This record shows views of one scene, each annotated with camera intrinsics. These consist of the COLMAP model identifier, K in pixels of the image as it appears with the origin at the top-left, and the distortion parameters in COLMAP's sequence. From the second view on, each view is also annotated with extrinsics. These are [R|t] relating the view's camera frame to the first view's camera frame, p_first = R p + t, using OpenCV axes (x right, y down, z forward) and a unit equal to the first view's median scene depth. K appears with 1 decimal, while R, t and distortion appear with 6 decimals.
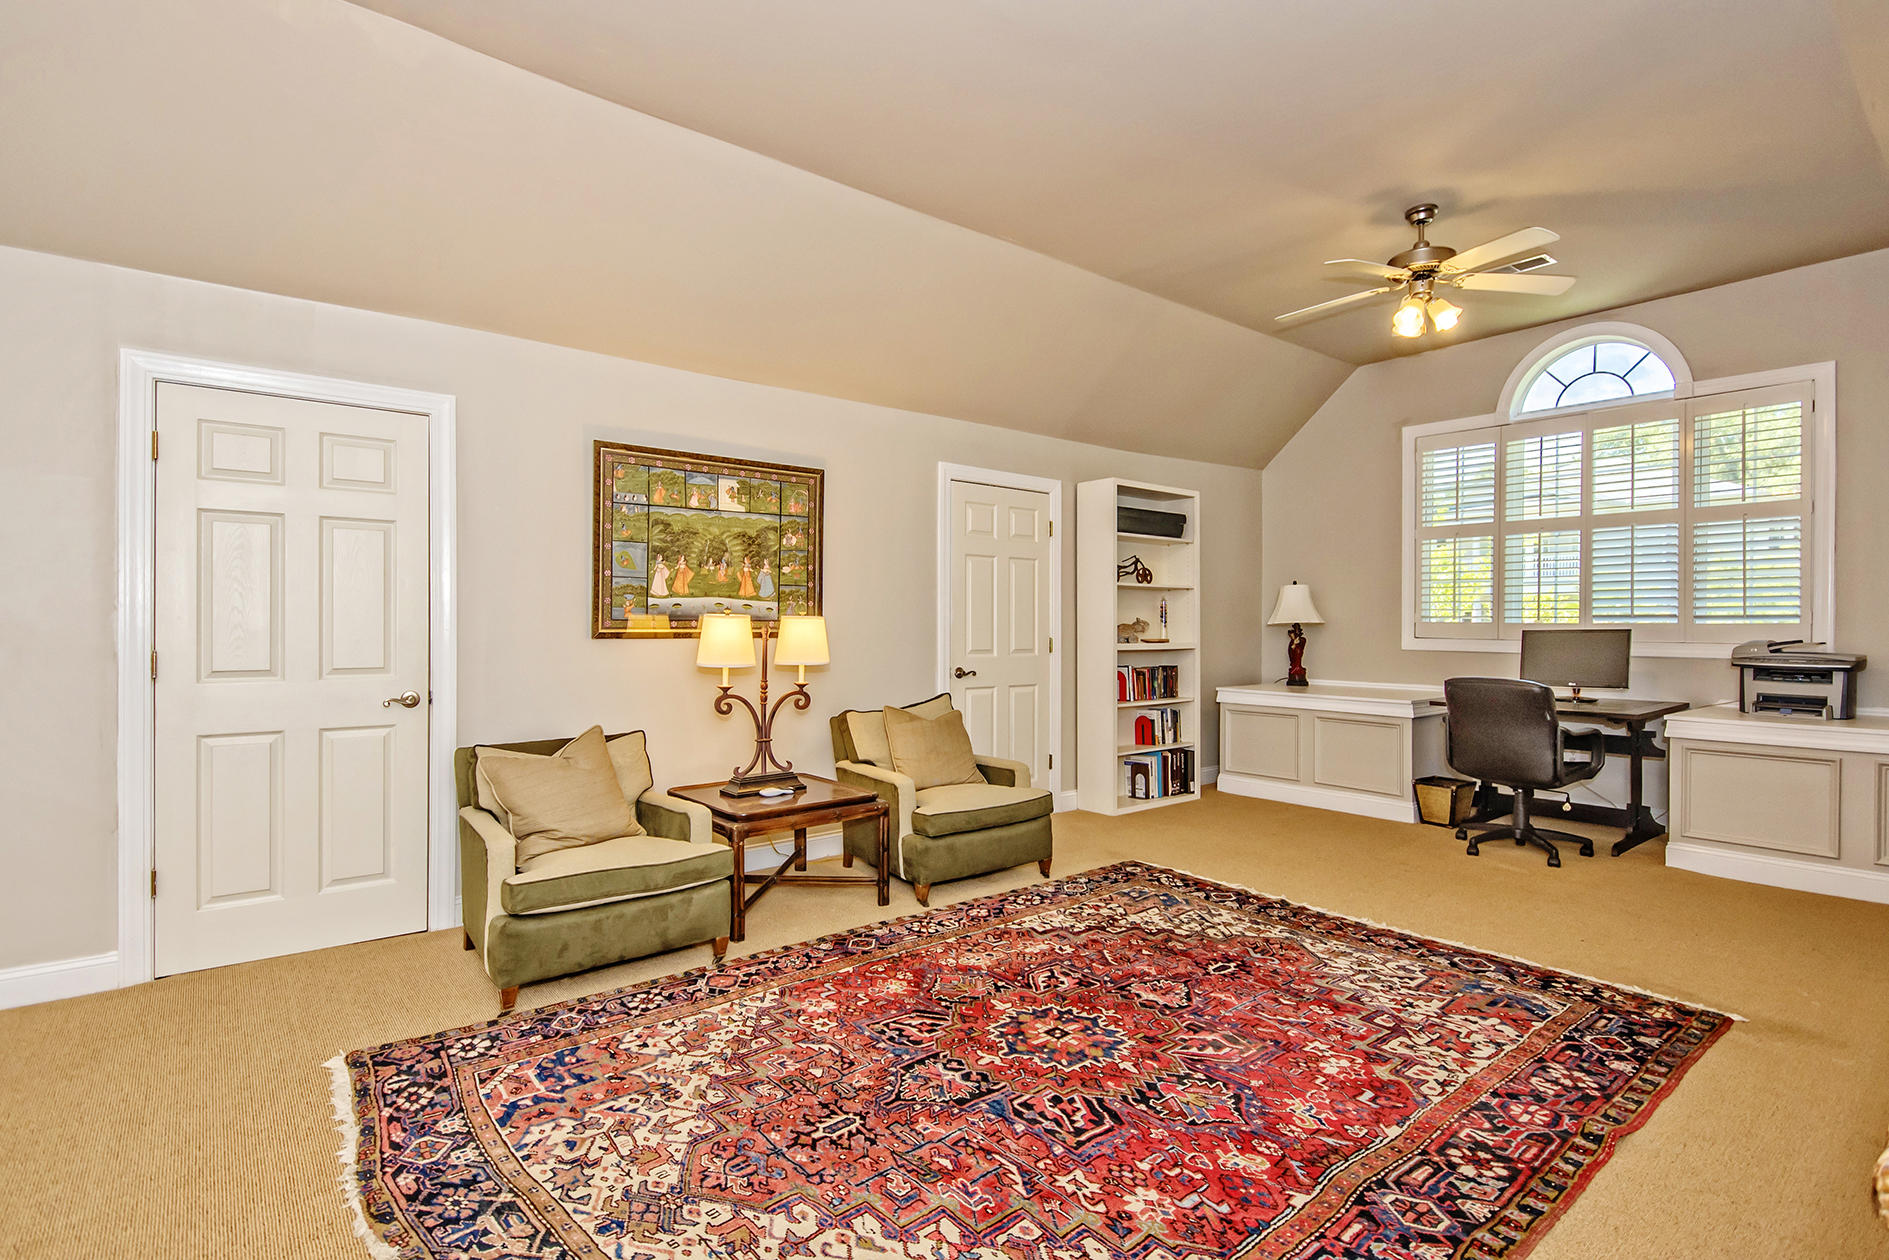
lens RADIAL K [[917.4, 0, 946.2], [0, 917.4, 622.2], [0, 0, 1]] dist [0.002822, -0.003436]
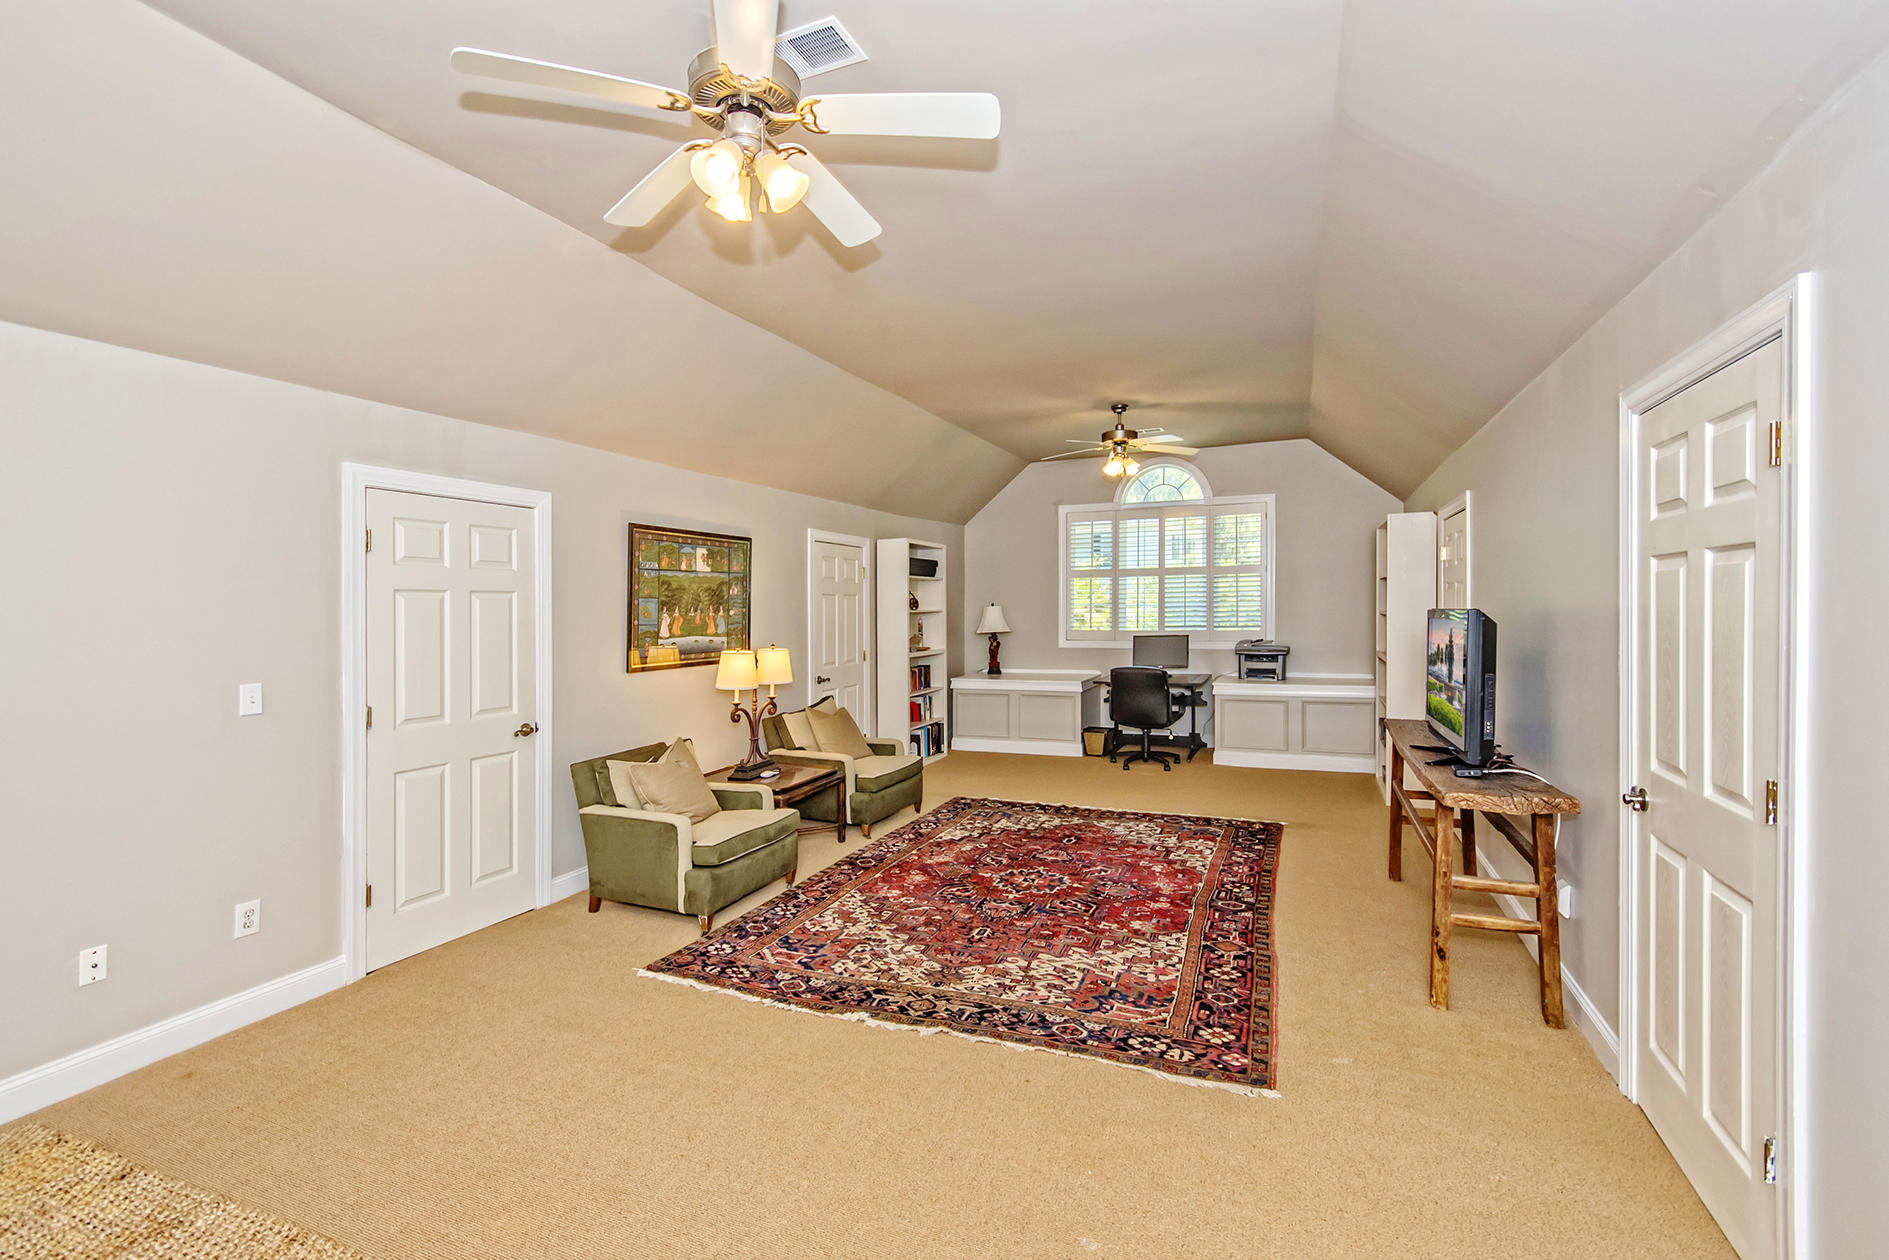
lens RADIAL K [[836.3, 0, 944.7], [0, 836.3, 619.8], [0, 0, 1]] dist [-0.002230, 0.000399]
pose [[0.885819, -0.022764, 0.463472, -0.517610], [0.018013, 0.999730, 0.014675, -0.065280], [-0.463681, -0.004651, 0.885990, -0.261867]]
